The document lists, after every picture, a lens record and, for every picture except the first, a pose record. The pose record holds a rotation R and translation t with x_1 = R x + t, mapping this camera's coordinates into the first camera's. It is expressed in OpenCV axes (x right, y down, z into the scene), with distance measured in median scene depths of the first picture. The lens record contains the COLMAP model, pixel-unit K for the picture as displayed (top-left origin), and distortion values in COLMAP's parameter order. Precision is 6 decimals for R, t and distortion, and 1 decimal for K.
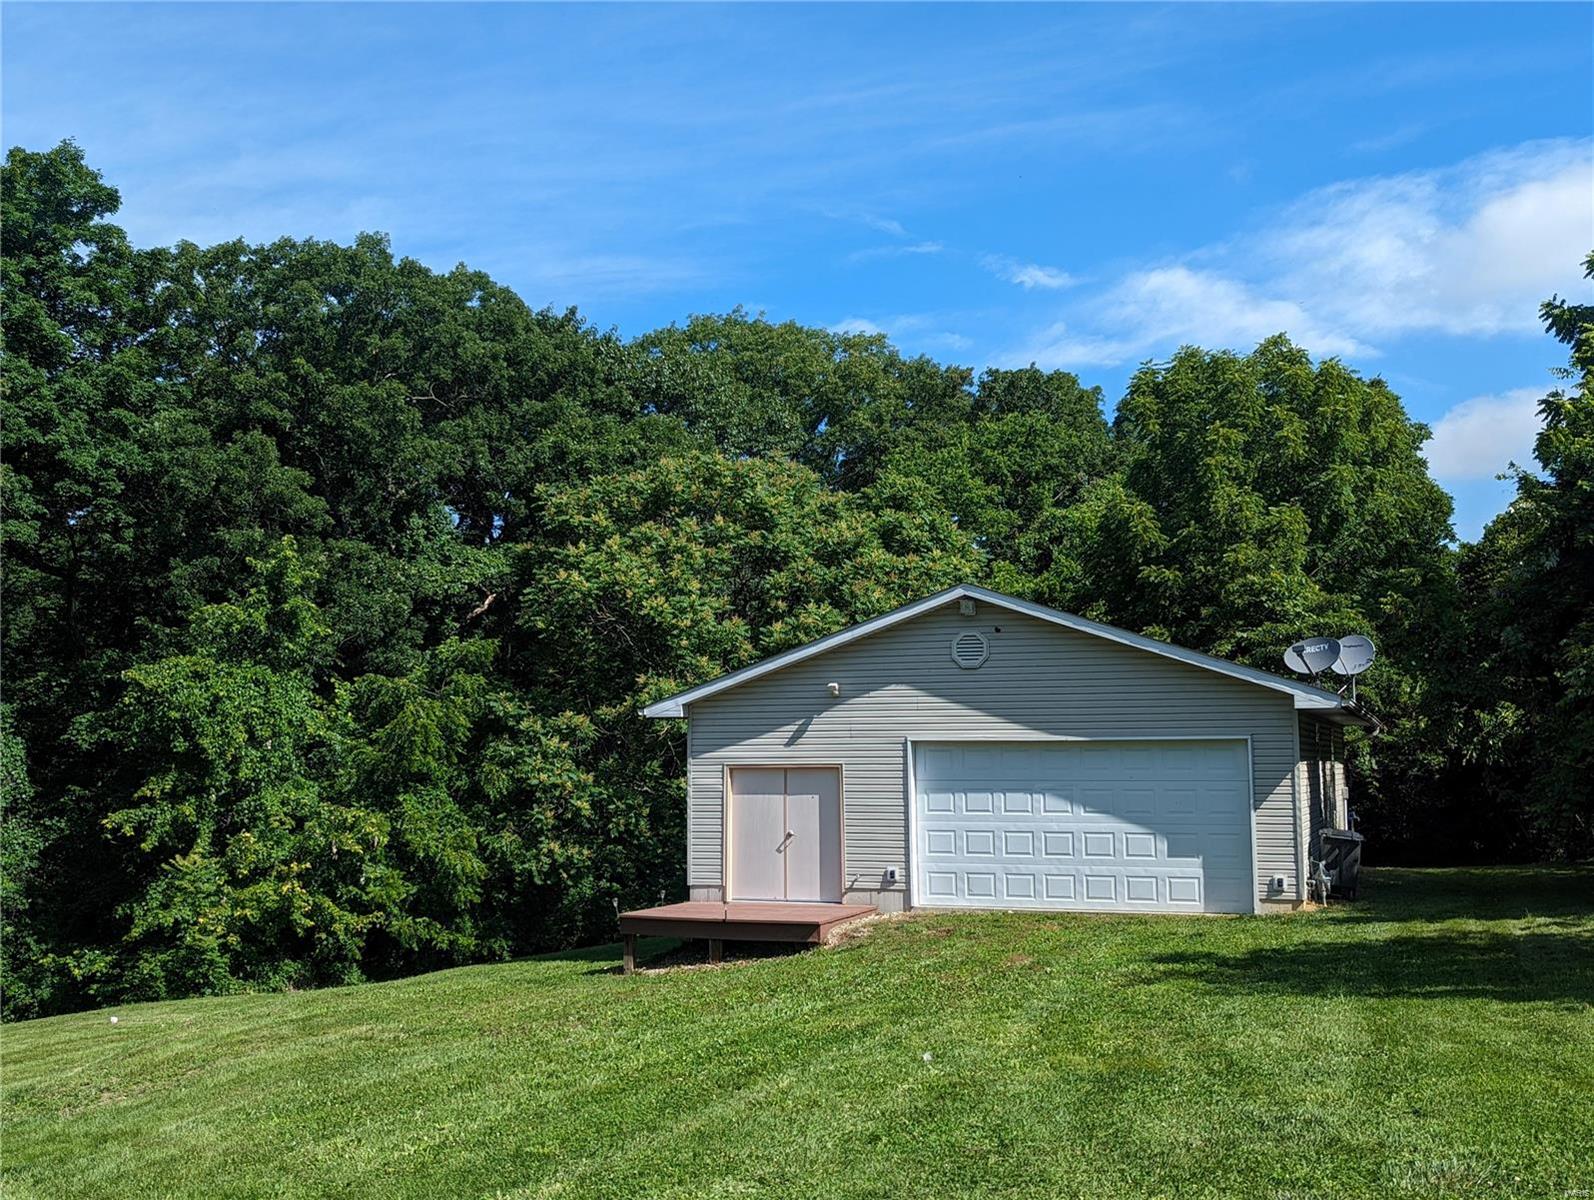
lens RADIAL K [[1753.0, 0, 801.0], [0, 1753.0, 578.9], [0, 0, 1]] dist [0.098370, -0.183101]
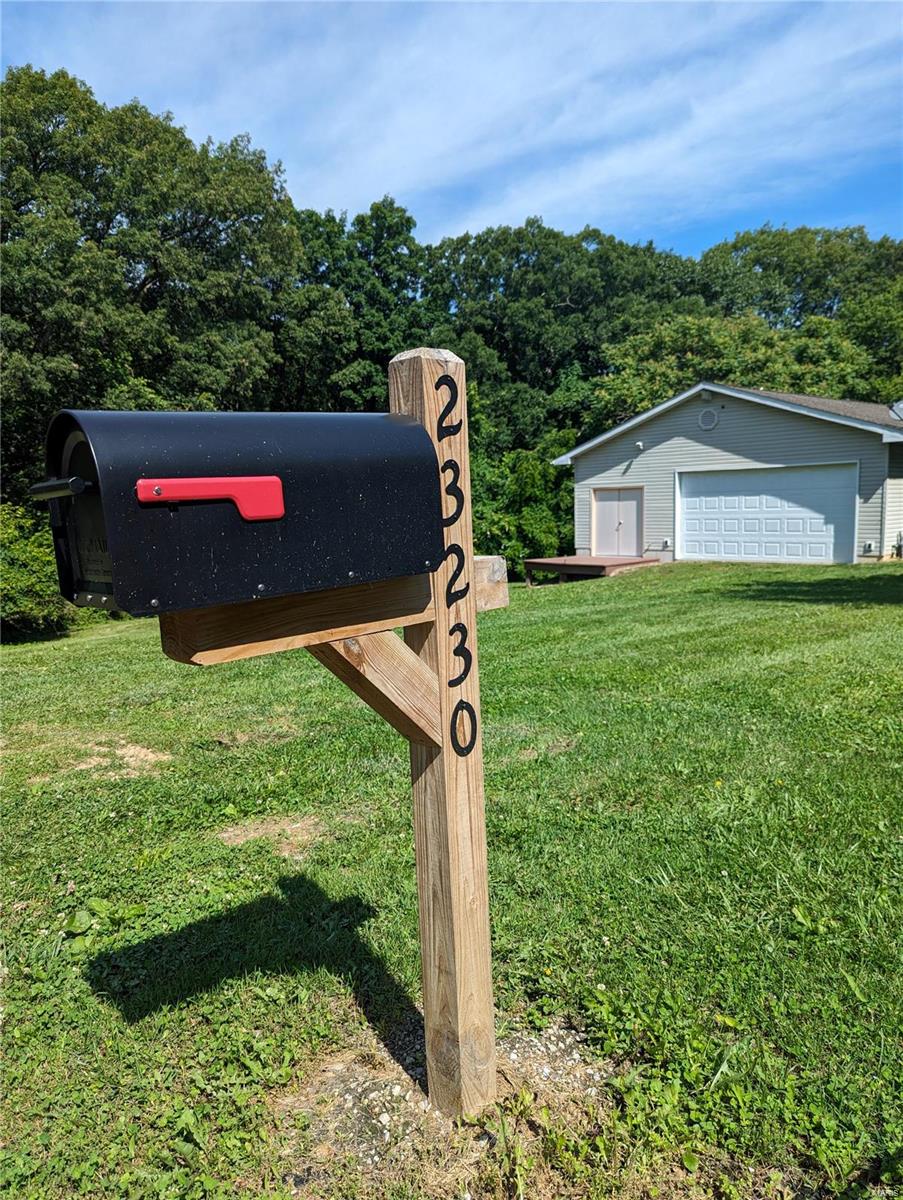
lens RADIAL K [[871.3, 0, 447.8], [0, 871.3, 616.1], [0, 0, 1]] dist [0.093402, -0.138915]
pose [[0.885168, 0.043127, -0.463268, 0.182978], [0.068328, 0.972850, 0.221121, 0.012031], [0.460226, -0.227384, 0.858189, 0.034185]]
